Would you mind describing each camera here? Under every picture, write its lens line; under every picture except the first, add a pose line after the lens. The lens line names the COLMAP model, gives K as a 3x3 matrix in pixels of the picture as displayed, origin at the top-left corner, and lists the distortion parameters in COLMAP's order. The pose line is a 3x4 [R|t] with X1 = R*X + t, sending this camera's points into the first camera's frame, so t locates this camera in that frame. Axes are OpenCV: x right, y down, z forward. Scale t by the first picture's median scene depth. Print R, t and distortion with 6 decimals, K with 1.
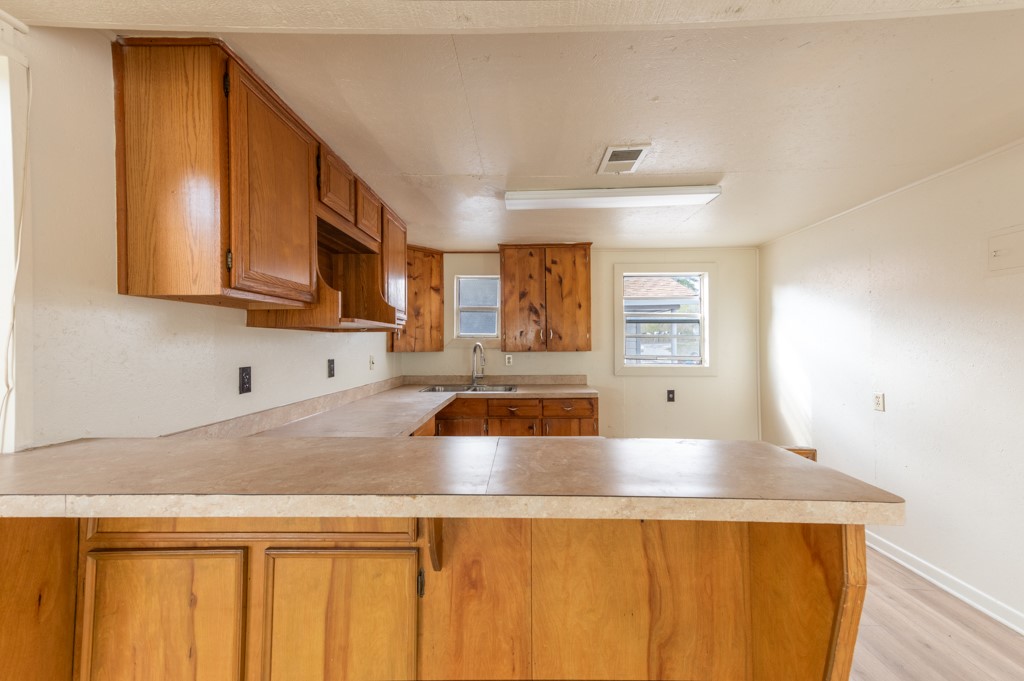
lens RADIAL K [[397.8, 0, 512.0], [0, 397.8, 340.5], [0, 0, 1]] dist [0.014847, -0.000102]
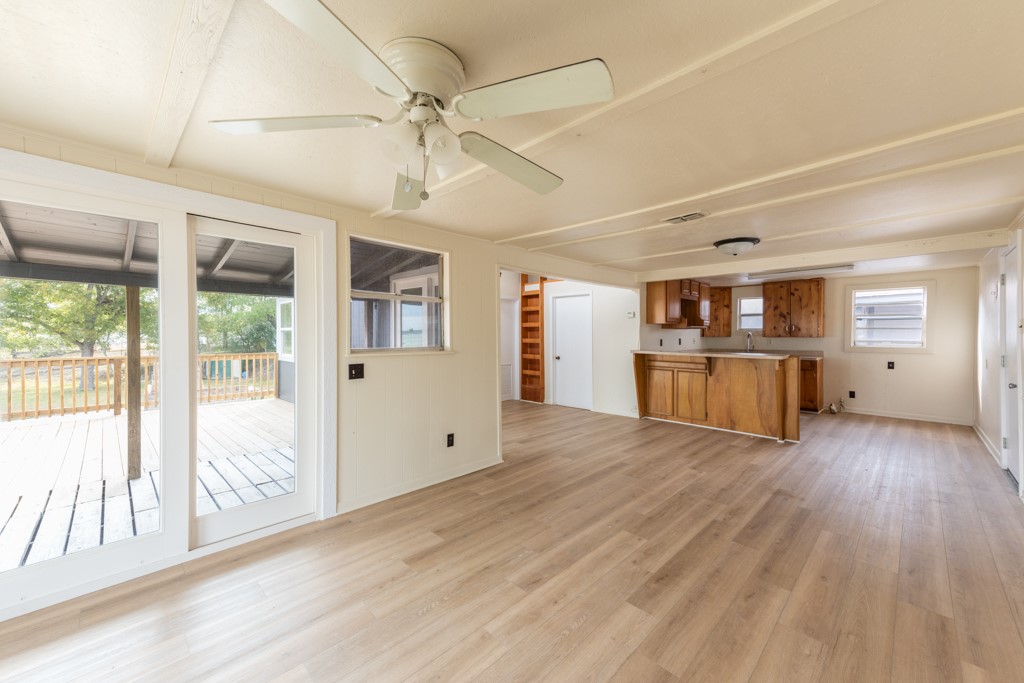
lens RADIAL K [[397.0, 0, 512.0], [0, 397.0, 341.5], [0, 0, 1]] dist [0.031120, 0.000015]
pose [[0.733013, 0.014805, -0.680053, 0.420593], [0.006363, 0.999570, 0.028619, -0.015107], [0.680184, -0.025306, 0.732604, -1.316766]]
